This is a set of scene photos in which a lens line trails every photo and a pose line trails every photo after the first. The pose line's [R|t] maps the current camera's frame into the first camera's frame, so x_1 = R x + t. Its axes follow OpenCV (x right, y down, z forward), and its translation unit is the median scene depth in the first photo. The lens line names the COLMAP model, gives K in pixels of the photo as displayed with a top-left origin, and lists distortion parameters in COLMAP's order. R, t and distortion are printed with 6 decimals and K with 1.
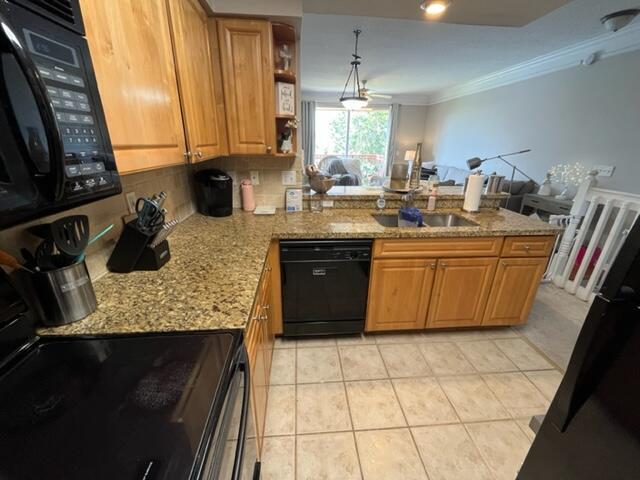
lens RADIAL K [[258.5, 0, 318.7], [0, 258.5, 238.7], [0, 0, 1]] dist [-0.002601, -0.000495]
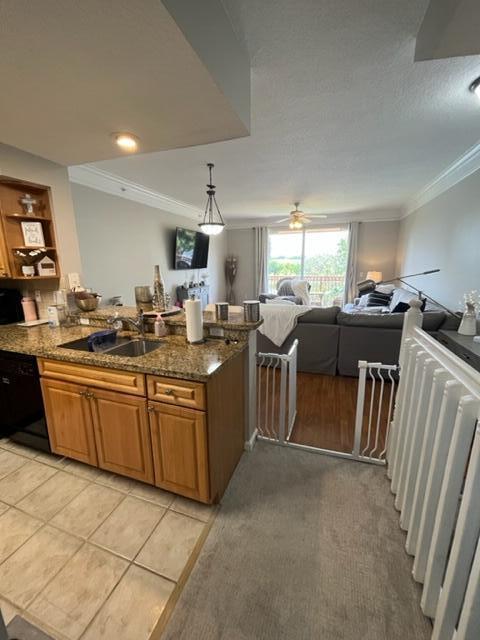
lens RADIAL K [[258.5, 0, 240.8], [0, 258.5, 318.6], [0, 0, 1]] dist [-0.002601, -0.000495]
pose [[0.911968, 0.063368, -0.405338, 0.722144], [-0.124044, 0.984347, -0.125200, -0.062503], [0.391060, 0.164458, 0.905553, 0.189444]]
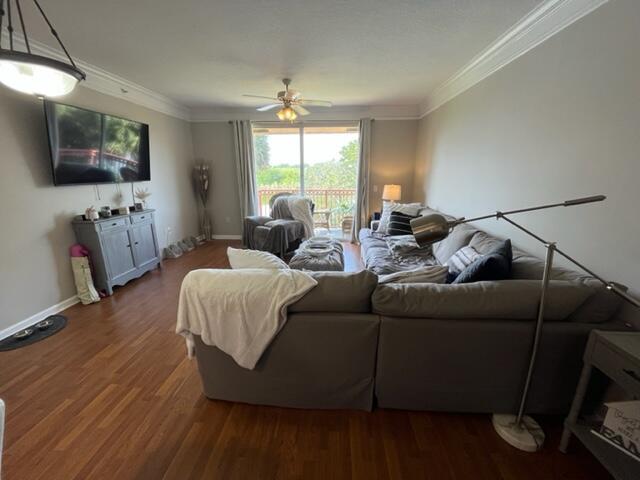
lens RADIAL K [[258.5, 0, 318.7], [0, 258.5, 238.7], [0, 0, 1]] dist [-0.002601, -0.000495]
pose [[0.989473, 0.020337, -0.143280, 0.625198], [-0.035703, 0.993778, -0.105500, -0.293700], [0.140243, 0.109505, 0.984043, 0.776040]]
